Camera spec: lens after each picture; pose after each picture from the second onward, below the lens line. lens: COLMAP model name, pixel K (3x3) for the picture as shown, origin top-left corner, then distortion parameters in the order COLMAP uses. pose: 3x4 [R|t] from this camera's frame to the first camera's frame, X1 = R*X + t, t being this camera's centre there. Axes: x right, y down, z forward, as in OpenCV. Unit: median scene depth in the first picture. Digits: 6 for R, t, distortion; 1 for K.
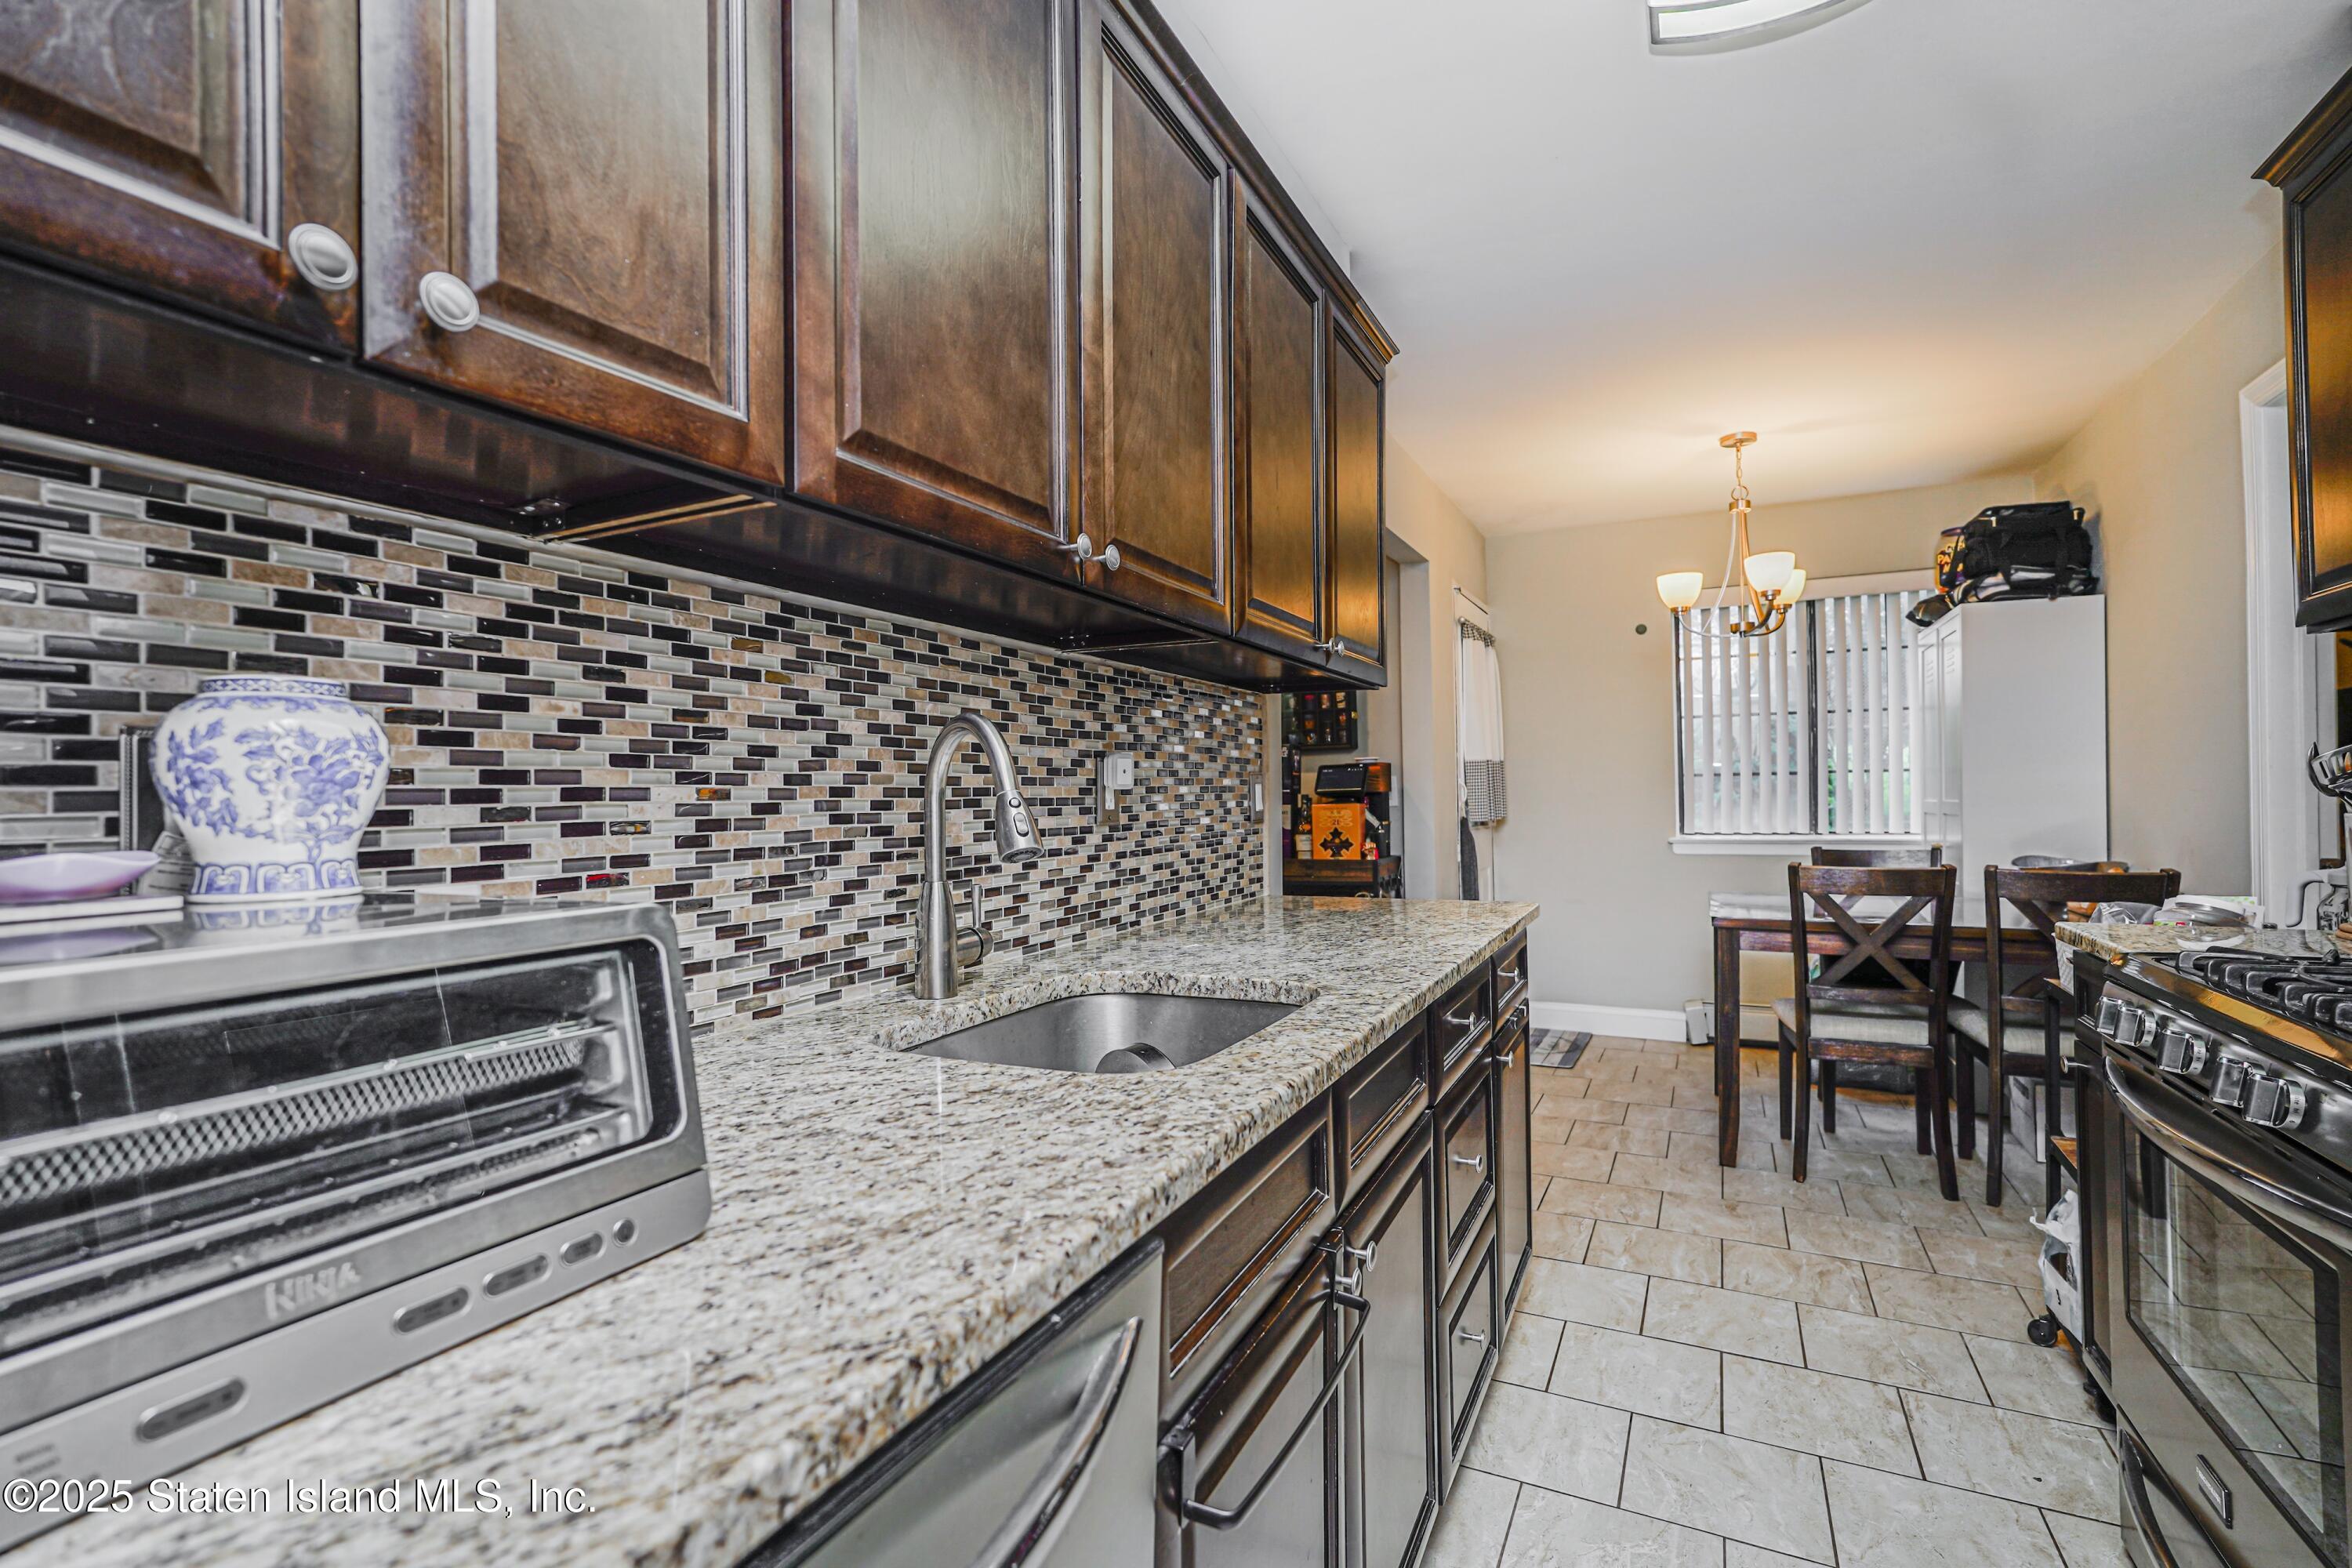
lens RADIAL K [[1073.5, 0, 1179.6], [0, 1073.5, 787.5], [0, 0, 1]] dist [-0.014715, 0.006633]
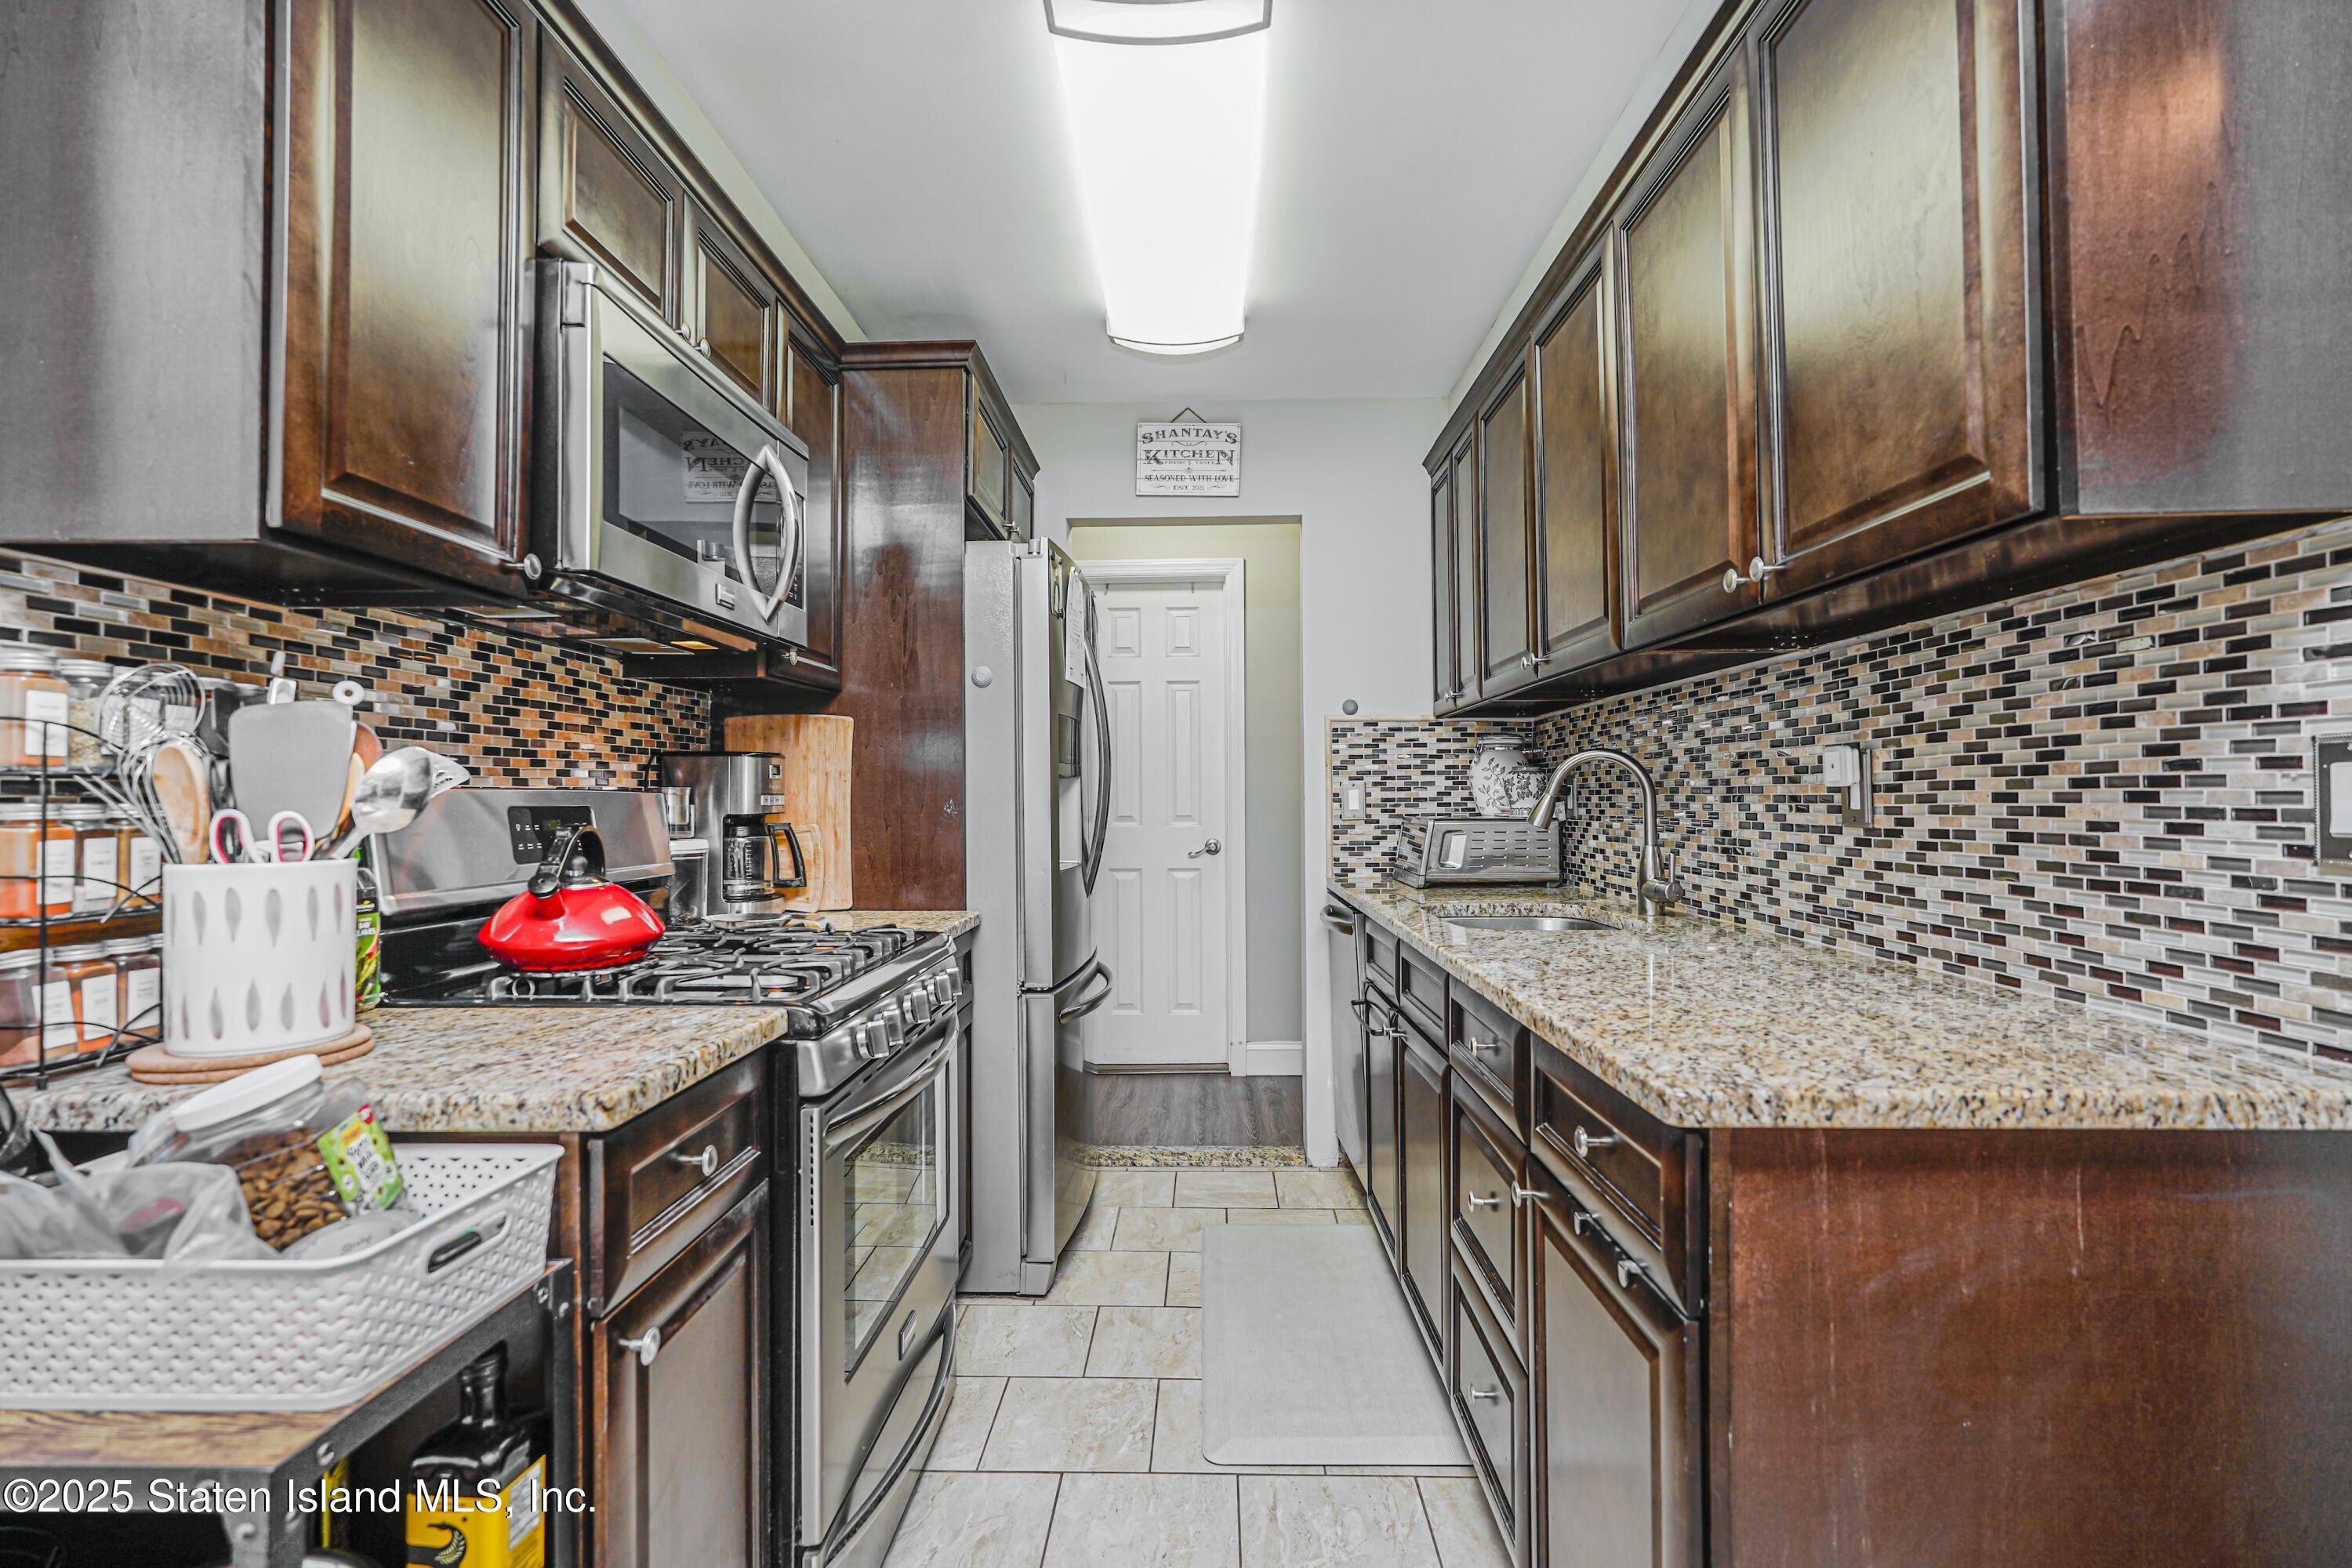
lens RADIAL K [[1073.5, 0, 1175.2], [0, 1073.5, 779.2], [0, 0, 1]] dist [-0.014715, 0.006633]
pose [[-0.909636, 0.014154, -0.415165, 0.495581], [0.023356, 0.999581, -0.017095, -0.001112], [0.414749, -0.025247, -0.909585, 0.968545]]
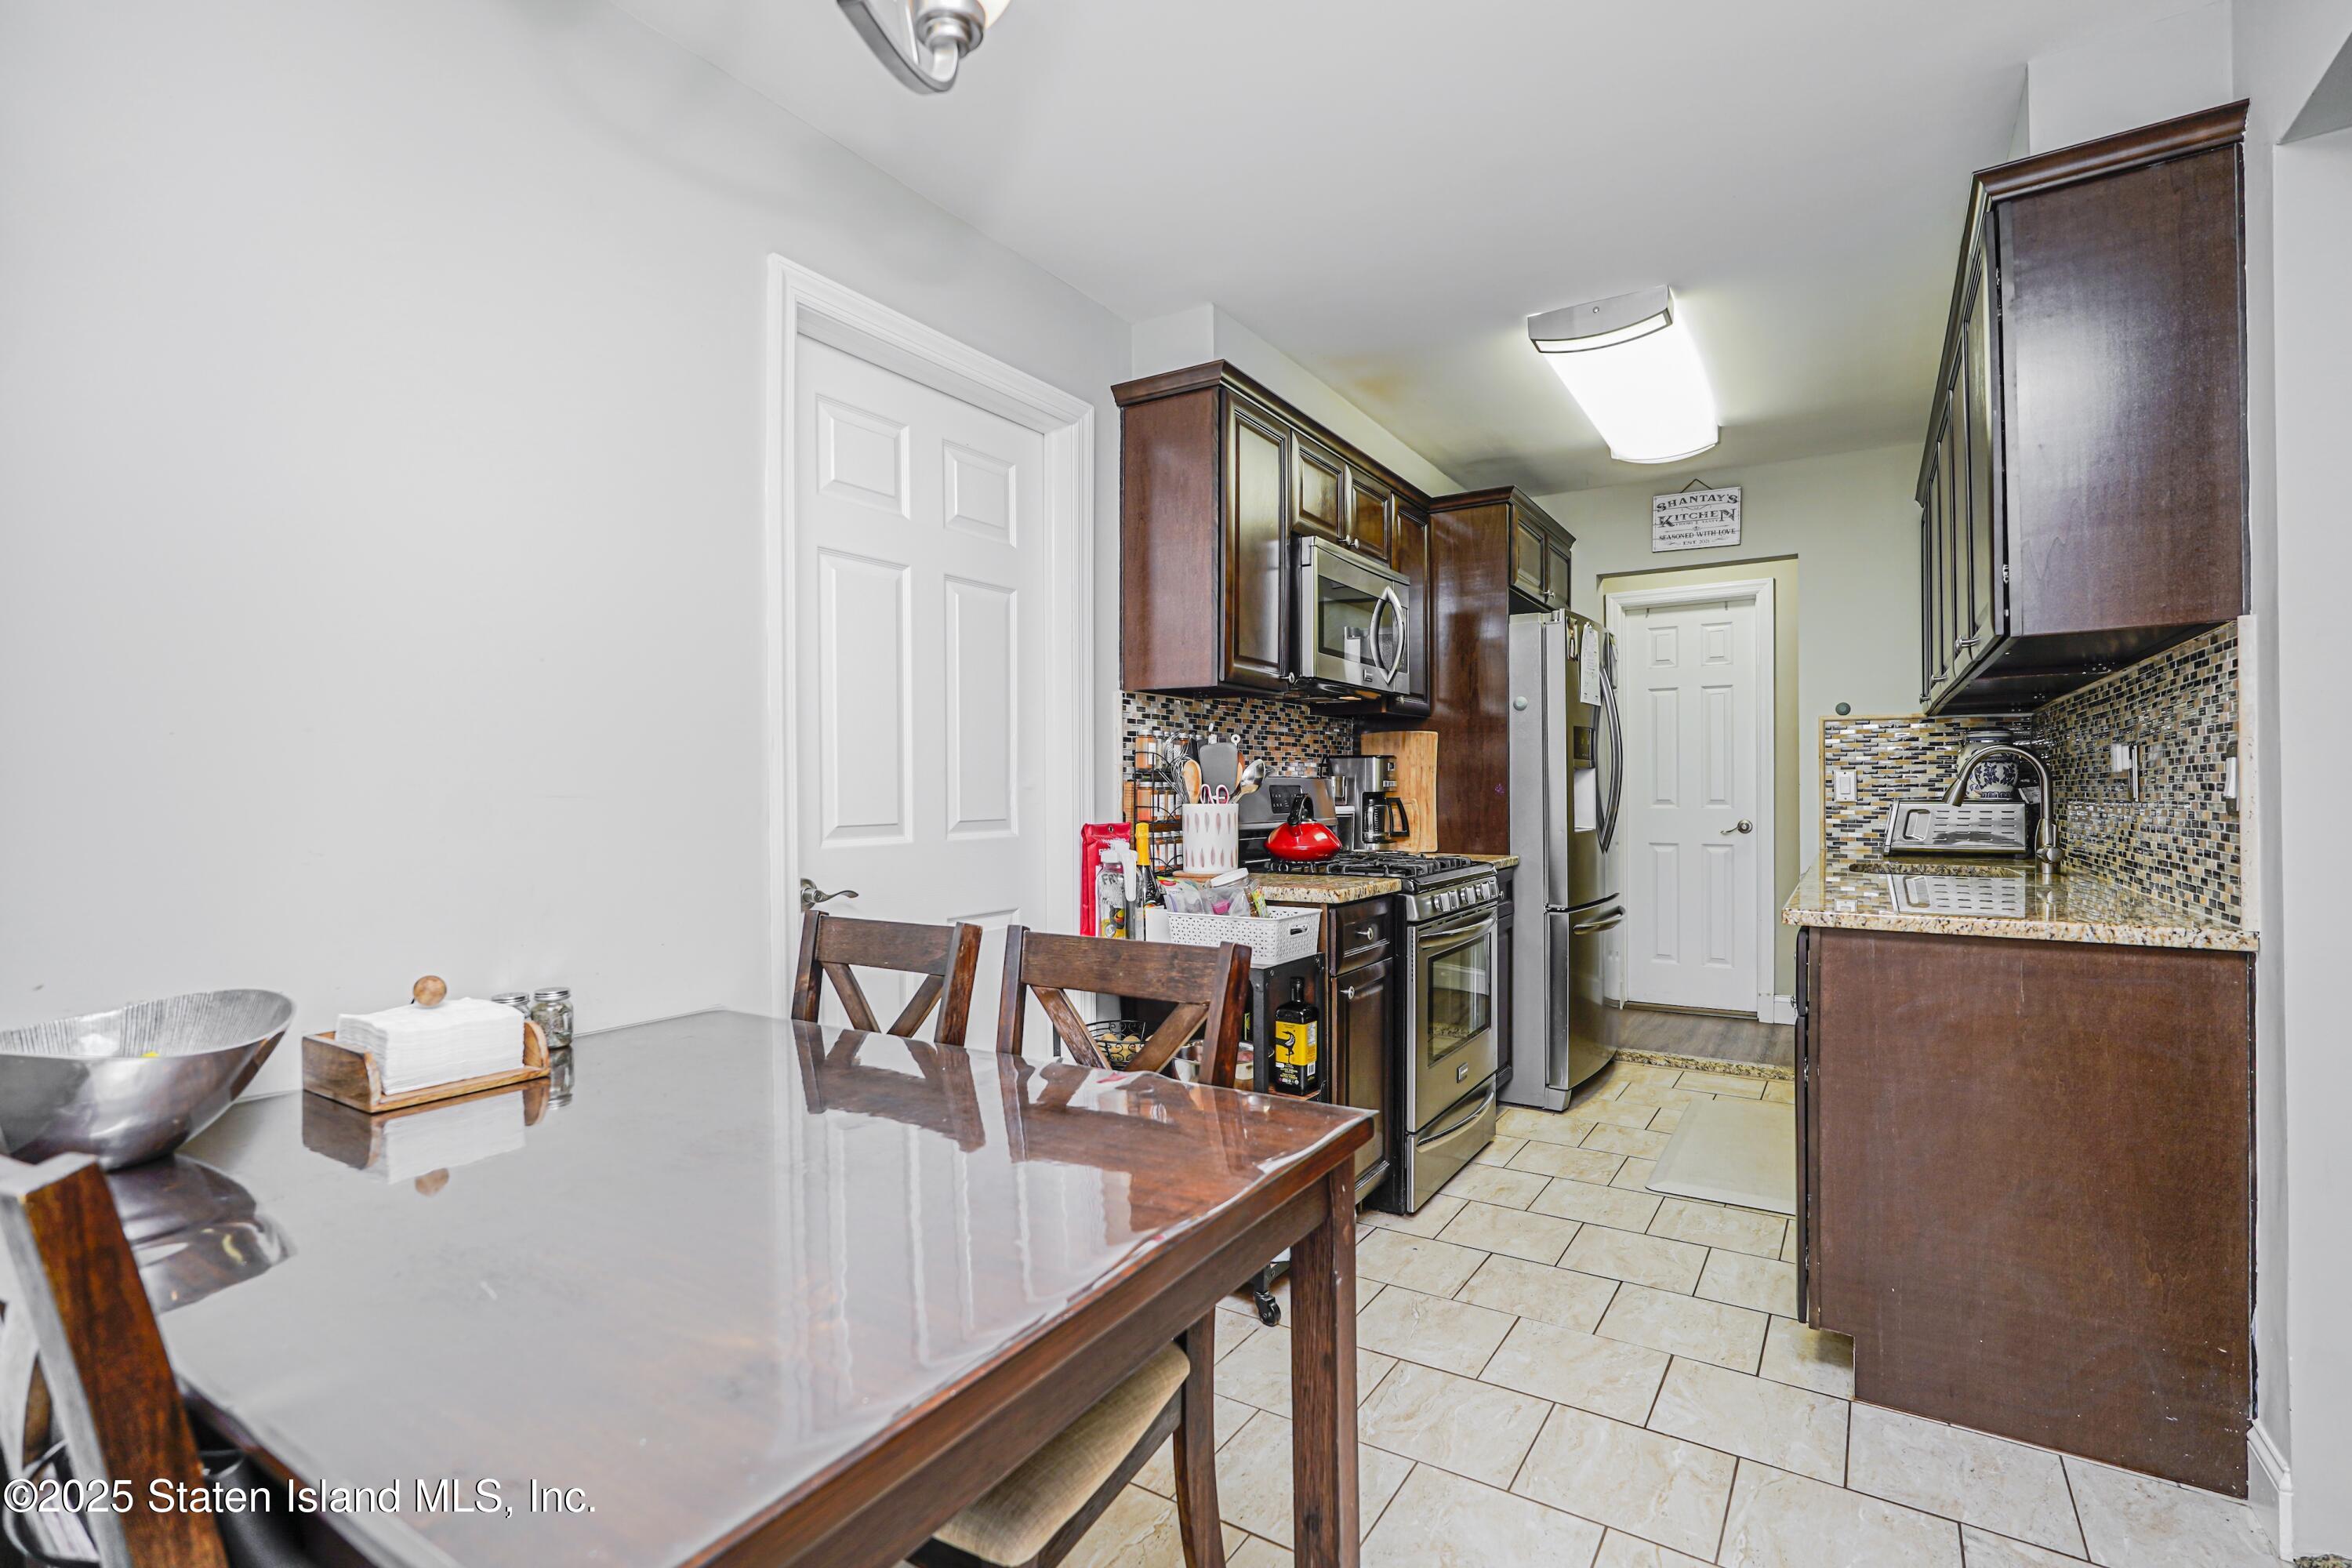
lens RADIAL K [[1073.5, 0, 1180.3], [0, 1073.5, 797.2], [0, 0, 1]] dist [-0.014715, 0.006633]
pose [[-0.993570, 0.018182, 0.111747, 0.543860], [0.017906, 0.999834, -0.003477, 0.009576], [-0.111792, -0.001453, -0.993731, 1.441394]]
